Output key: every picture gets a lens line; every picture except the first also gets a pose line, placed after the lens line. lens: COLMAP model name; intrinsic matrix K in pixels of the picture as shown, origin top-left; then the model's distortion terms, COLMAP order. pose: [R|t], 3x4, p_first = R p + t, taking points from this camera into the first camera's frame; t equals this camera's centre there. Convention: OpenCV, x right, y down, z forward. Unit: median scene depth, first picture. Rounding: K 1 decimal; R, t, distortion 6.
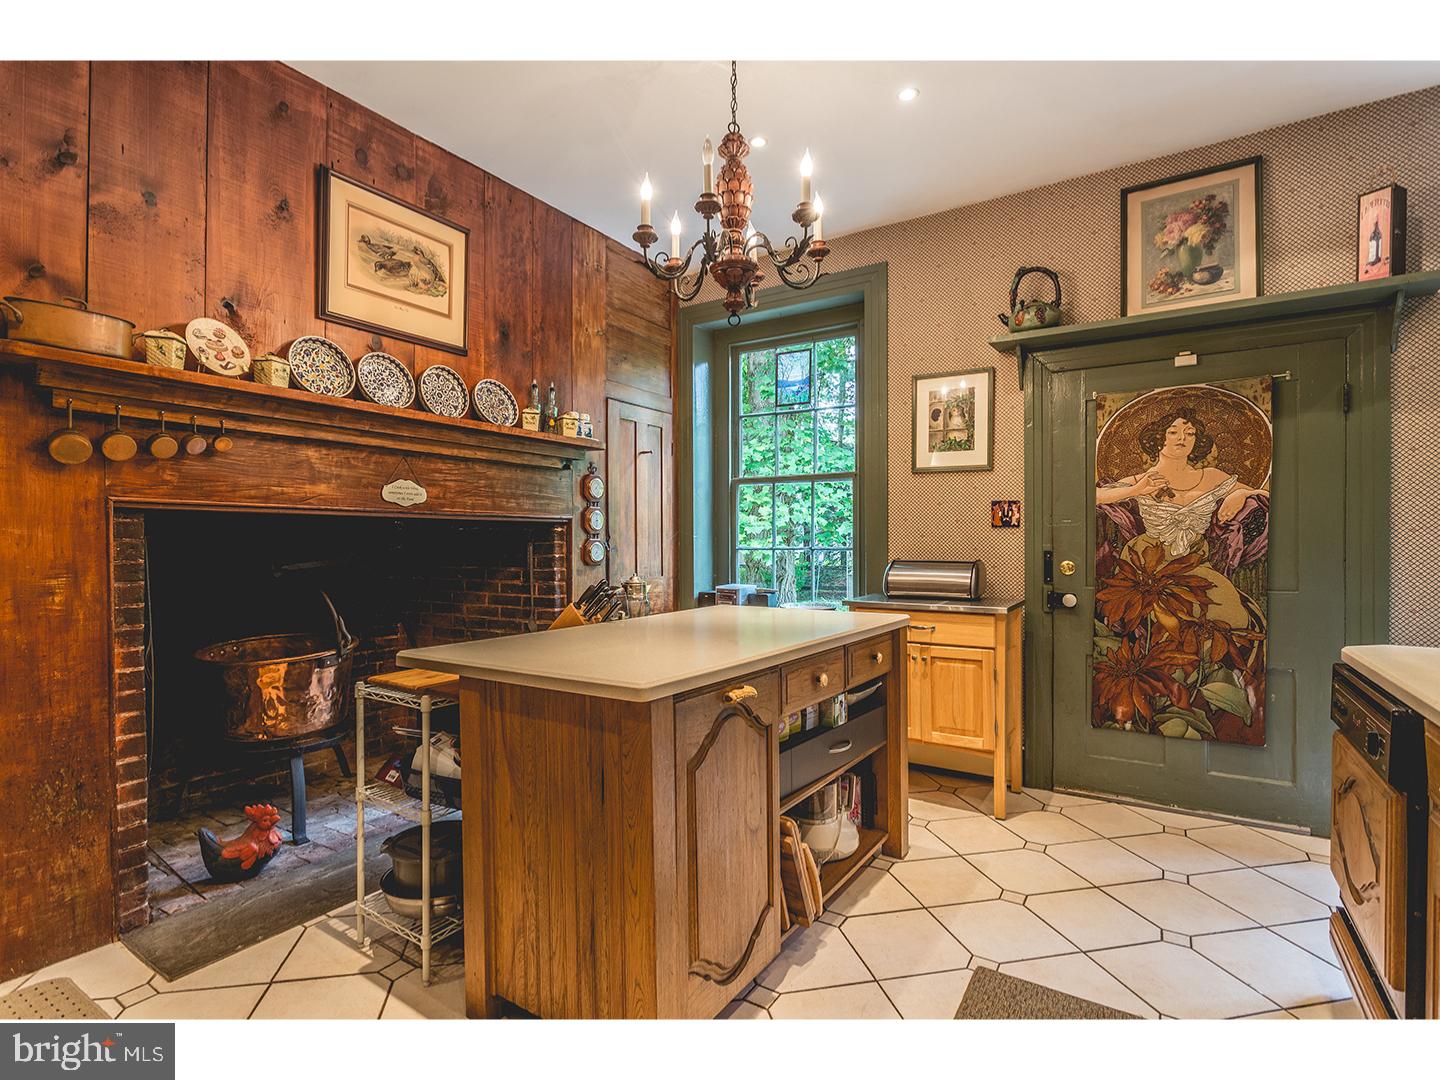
lens RADIAL K [[681.8, 0, 718.2], [0, 681.8, 540.7], [0, 0, 1]] dist [-0.035108, 0.002375]
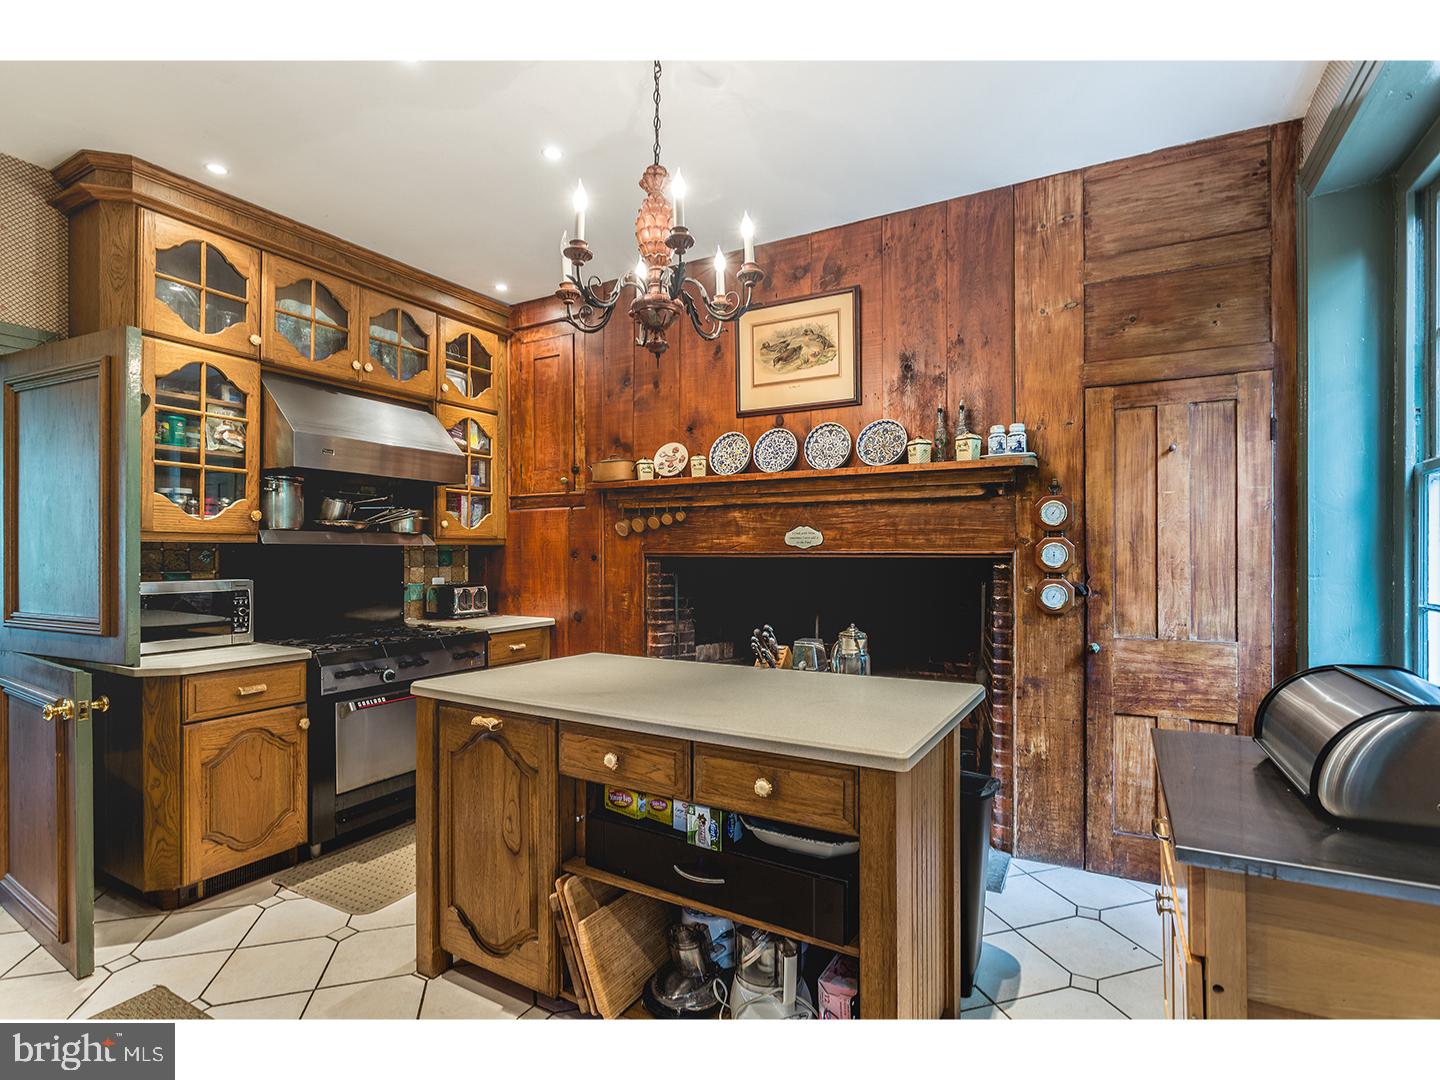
lens RADIAL K [[681.8, 0, 720.5], [0, 681.8, 546.9], [0, 0, 1]] dist [-0.035108, 0.002375]
pose [[0.082026, -0.005736, -0.996614, 0.699461], [0.002797, 0.999981, -0.005525, -0.045452], [0.996626, -0.002335, 0.082041, 0.718820]]
